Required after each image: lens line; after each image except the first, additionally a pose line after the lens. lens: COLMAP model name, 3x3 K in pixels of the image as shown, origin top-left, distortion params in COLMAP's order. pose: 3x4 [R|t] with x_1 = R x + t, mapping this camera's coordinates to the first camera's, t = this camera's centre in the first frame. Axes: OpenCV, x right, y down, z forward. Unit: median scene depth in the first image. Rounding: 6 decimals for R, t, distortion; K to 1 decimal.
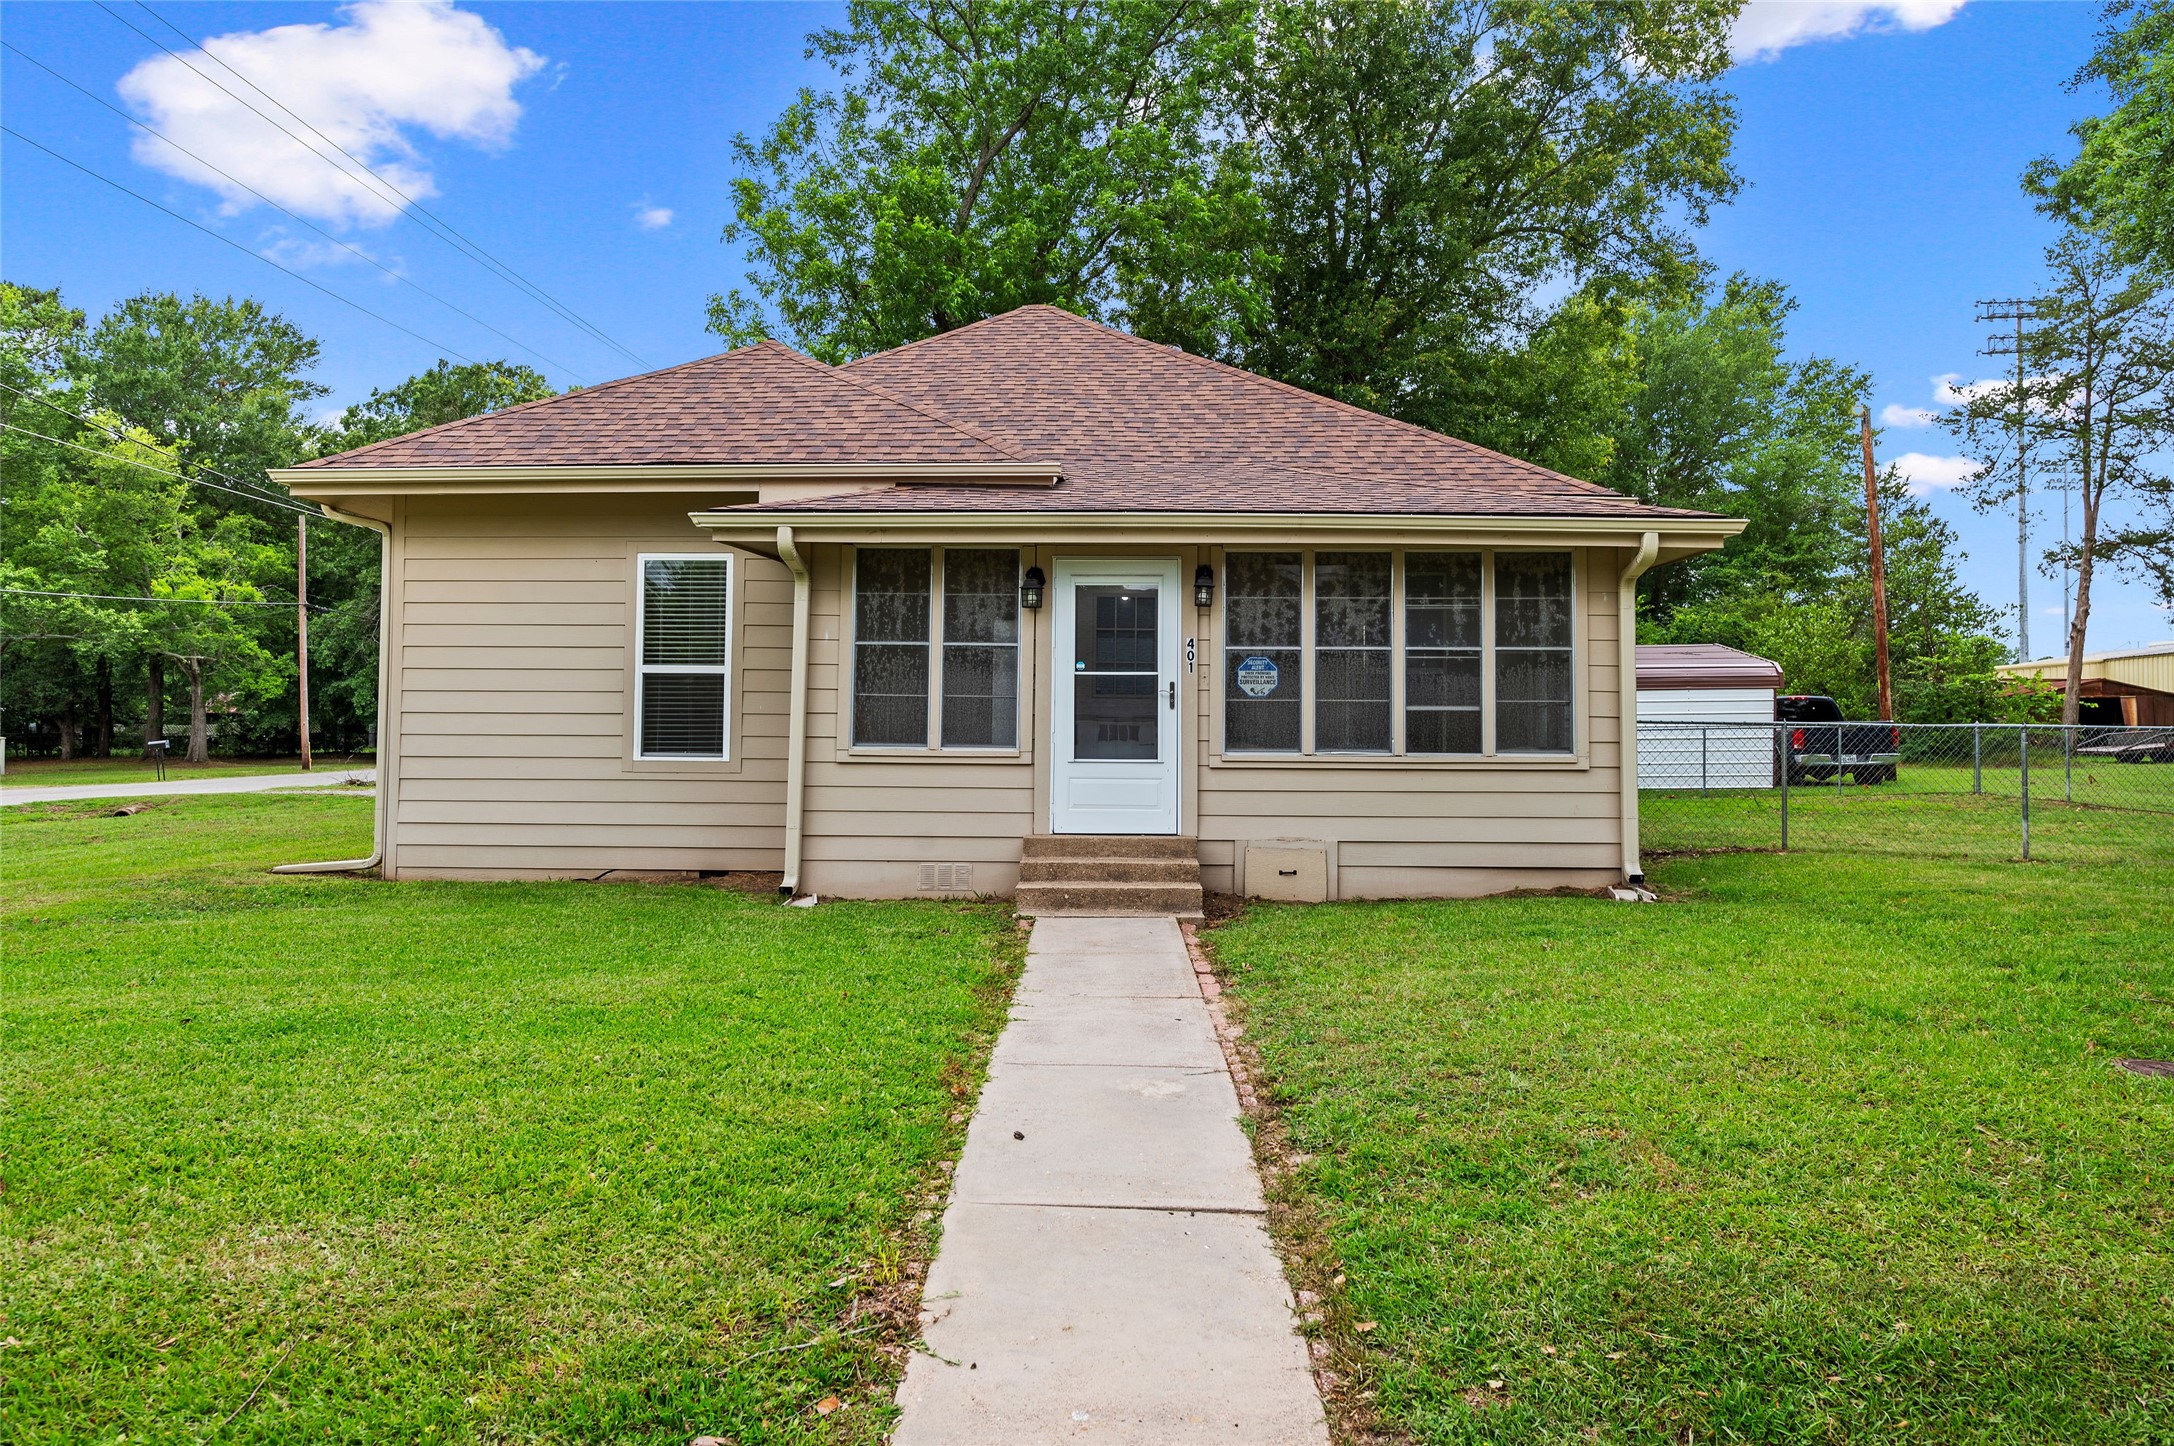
lens RADIAL K [[1445.1, 0, 1086.0], [0, 1445.1, 685.5], [0, 0, 1]] dist [0.000028, -0.000554]
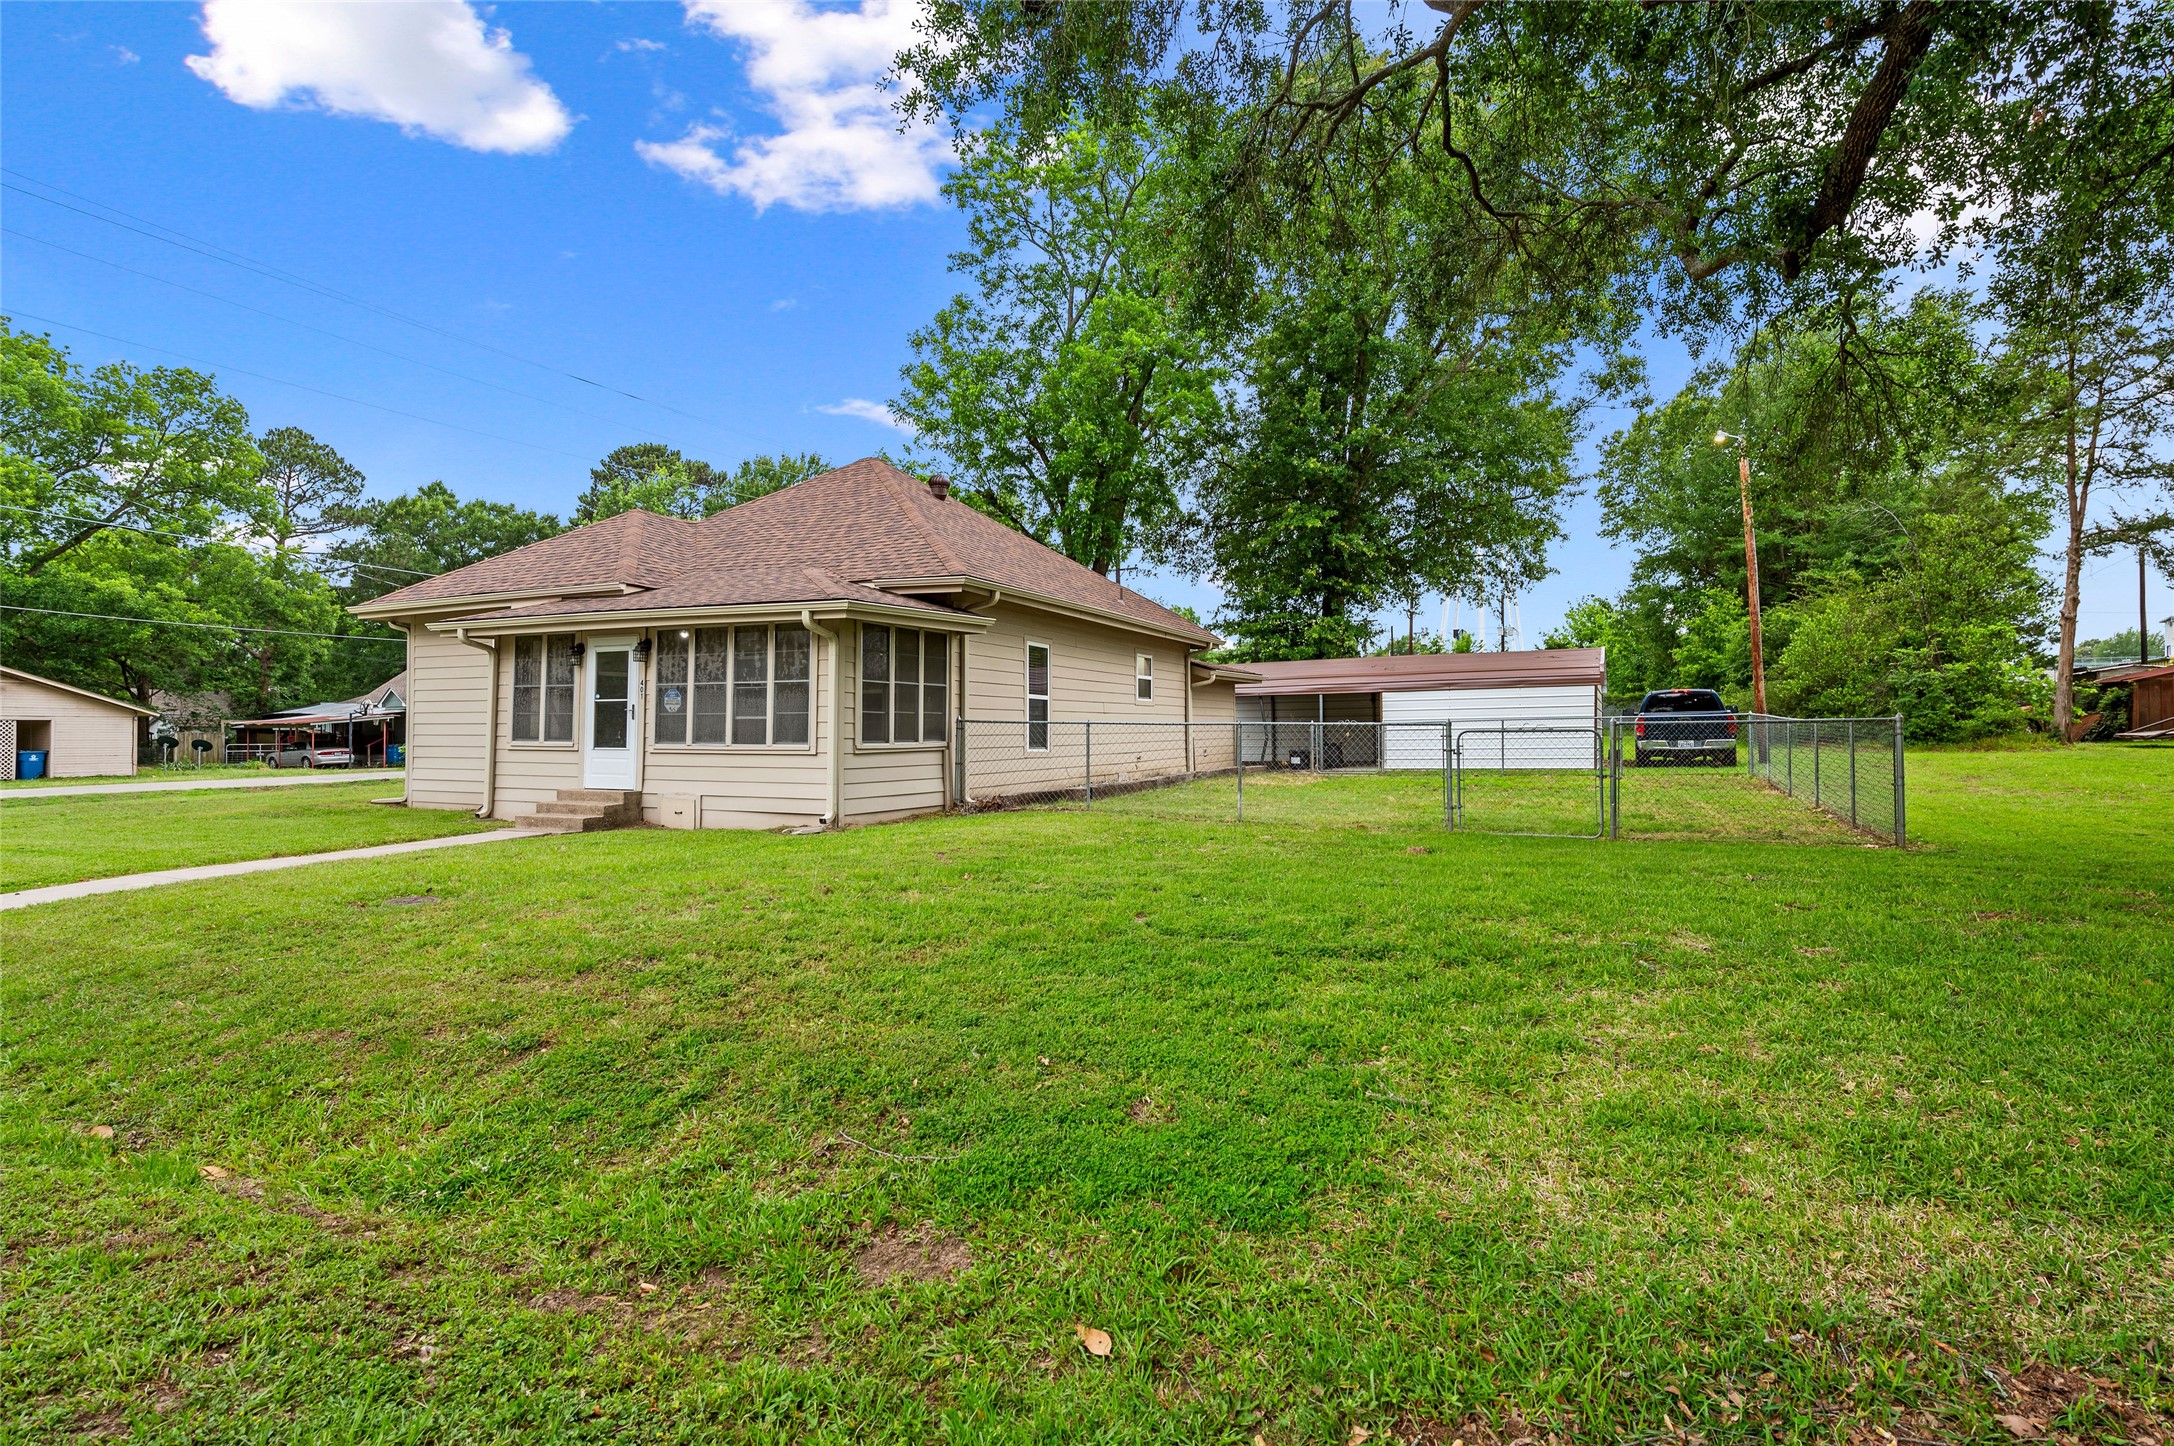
lens RADIAL K [[1119.4, 0, 1087.0], [0, 1119.4, 723.0], [0, 0, 1]] dist [-0.000235, -0.000062]
pose [[0.928104, -0.014335, -0.372045, 1.089011], [0.024332, 0.999458, 0.022189, 0.002457], [0.371525, -0.029646, 0.927949, -0.071600]]
